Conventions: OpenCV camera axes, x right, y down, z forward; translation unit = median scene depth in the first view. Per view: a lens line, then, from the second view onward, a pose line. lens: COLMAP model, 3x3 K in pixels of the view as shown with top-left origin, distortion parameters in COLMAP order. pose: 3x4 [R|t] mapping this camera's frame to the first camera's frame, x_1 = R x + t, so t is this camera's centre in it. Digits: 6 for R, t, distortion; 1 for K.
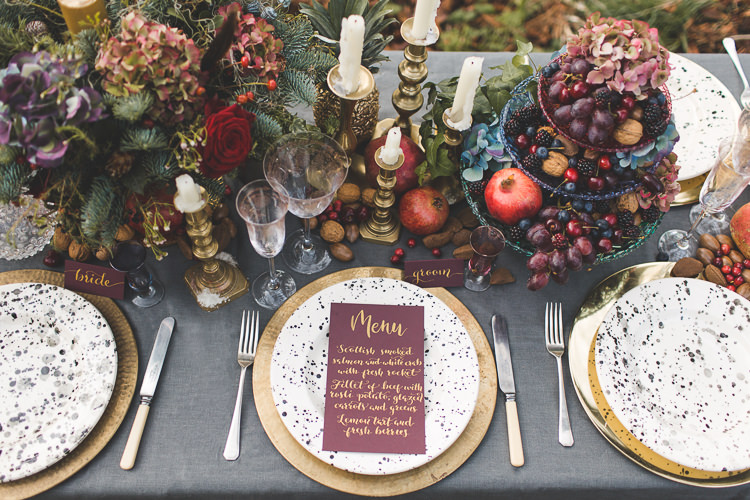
lens RADIAL K [[679.2, 0, 375.0], [0, 679.2, 250.0], [0, 0, 1]] dist [-0.004758, -0.001465]
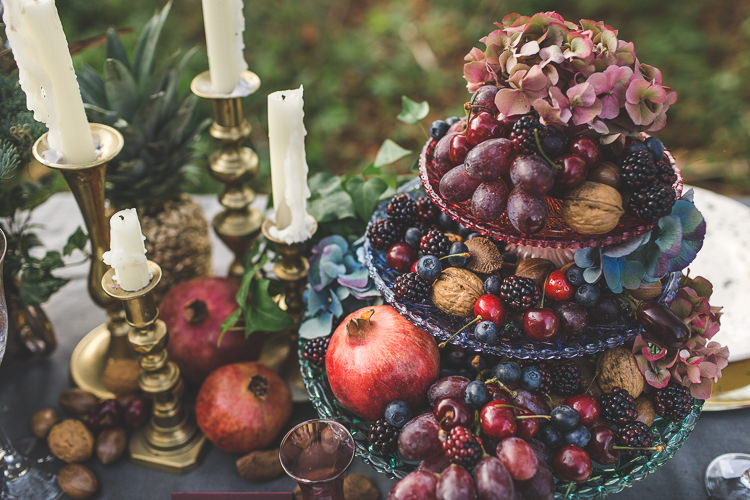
lens RADIAL K [[727.3, 0, 347.8], [0, 727.3, 251.3], [0, 0, 1]] dist [-0.006564, -0.001920]
pose [[0.997943, -0.001645, -0.064082, 0.220187], [-0.021798, 0.931391, -0.363366, 0.040537], [0.060283, 0.364016, 0.929440, 0.494516]]
